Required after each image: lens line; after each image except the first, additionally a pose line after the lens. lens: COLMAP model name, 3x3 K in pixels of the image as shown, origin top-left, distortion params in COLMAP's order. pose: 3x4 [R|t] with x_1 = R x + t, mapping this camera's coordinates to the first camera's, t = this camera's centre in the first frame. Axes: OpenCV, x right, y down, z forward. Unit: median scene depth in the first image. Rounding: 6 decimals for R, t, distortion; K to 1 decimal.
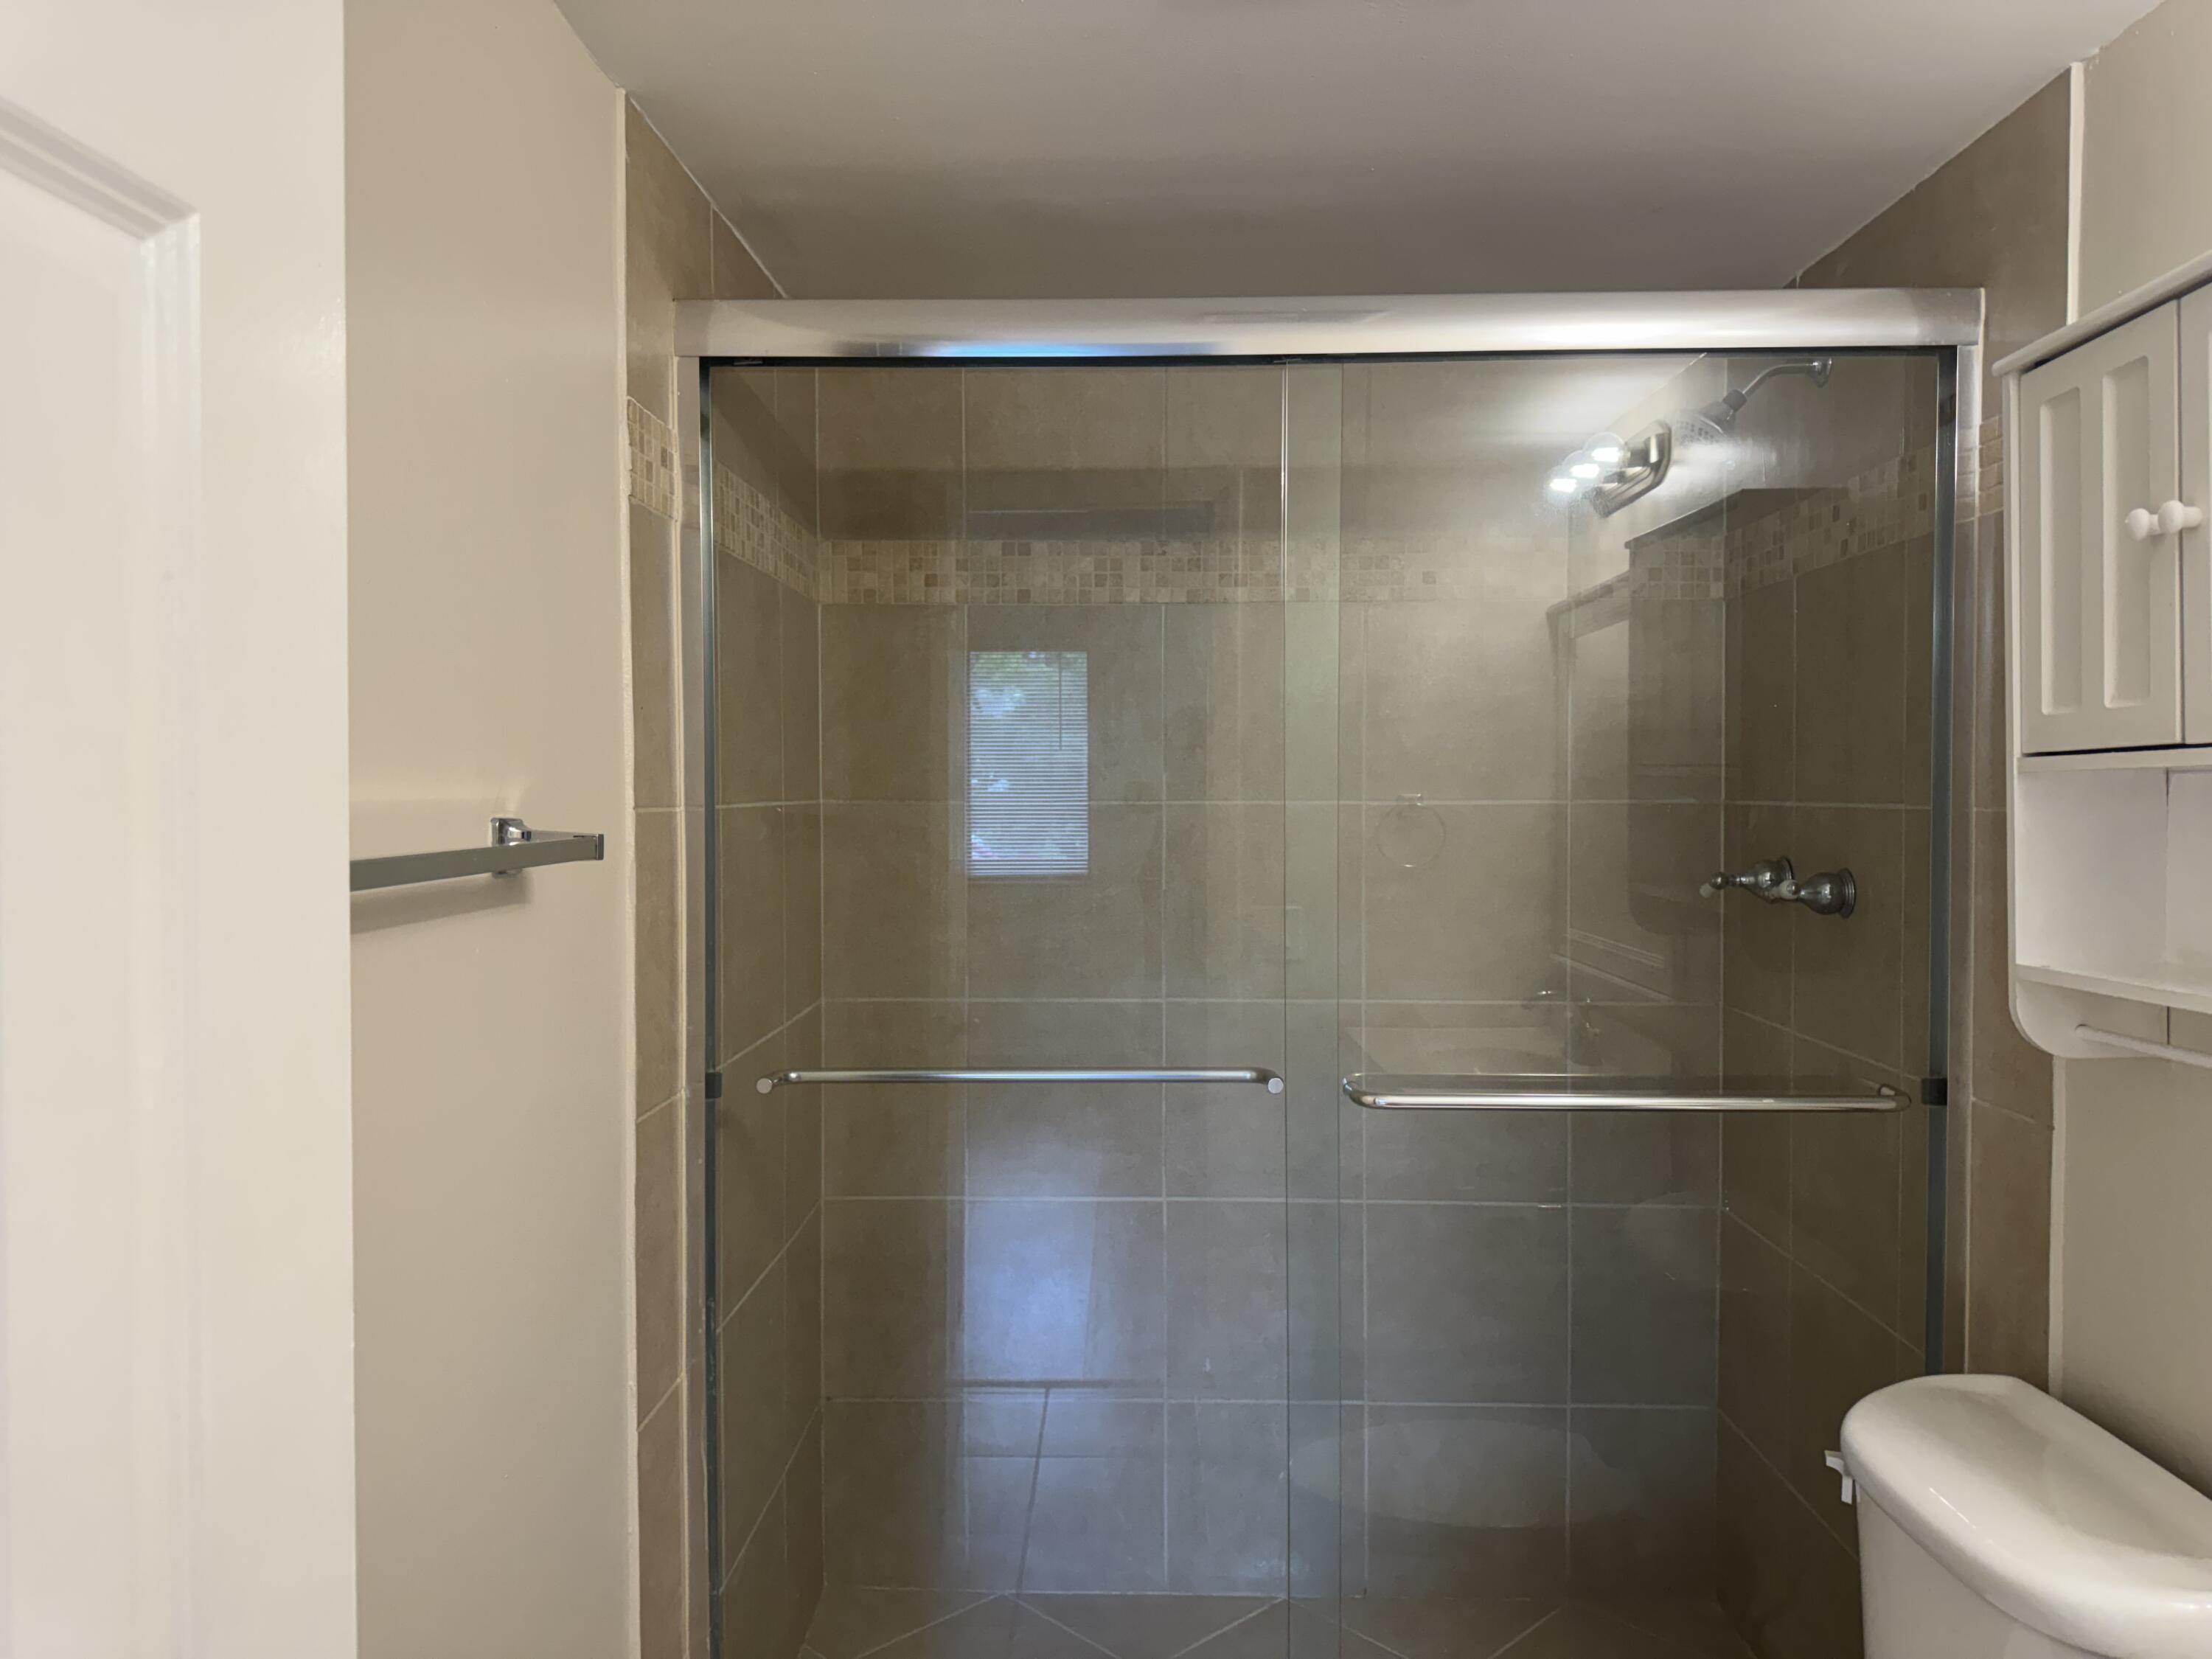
lens RADIAL K [[1553.3, 0, 1090.5], [0, 1553.3, 839.4], [0, 0, 1]] dist [0.049544, -0.068035]
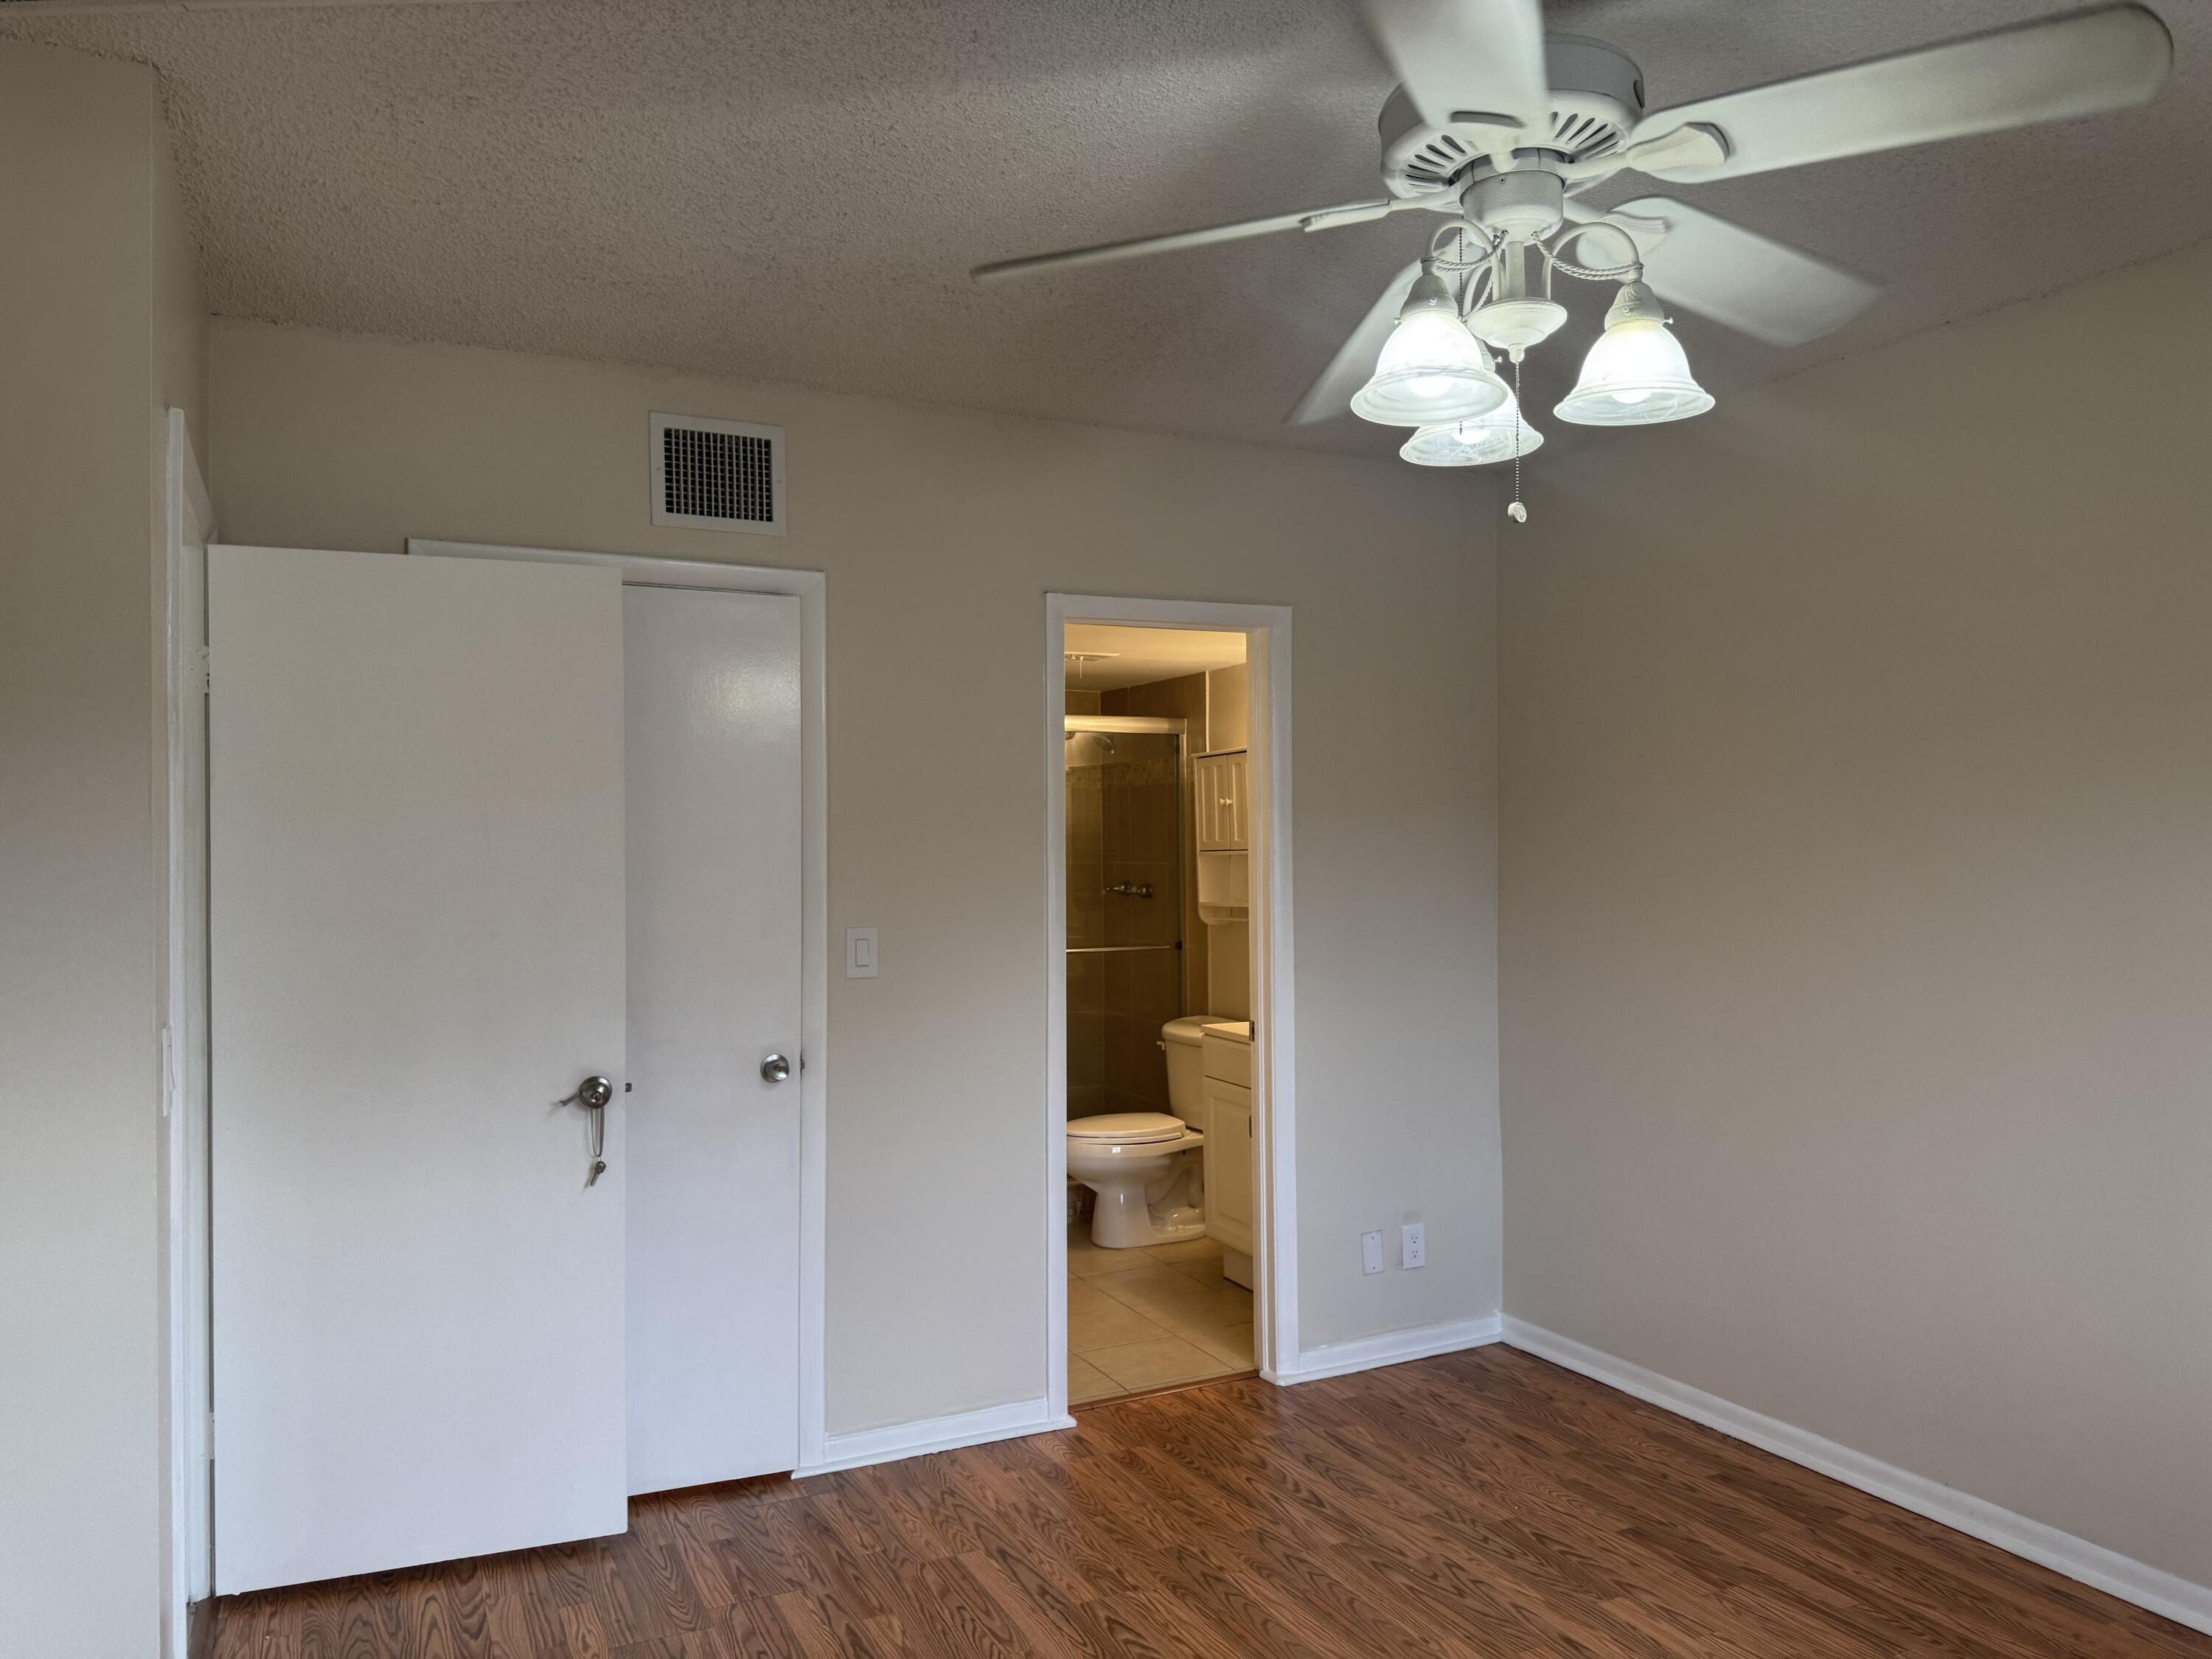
lens RADIAL K [[1553.3, 0, 1104.0], [0, 1553.3, 821.8], [0, 0, 1]] dist [0.049544, -0.068035]
pose [[0.878852, 0.001845, 0.477091, -1.118991], [0.020553, 0.998918, -0.041723, 0.023758], [-0.476652, 0.046474, 0.877863, -1.753743]]
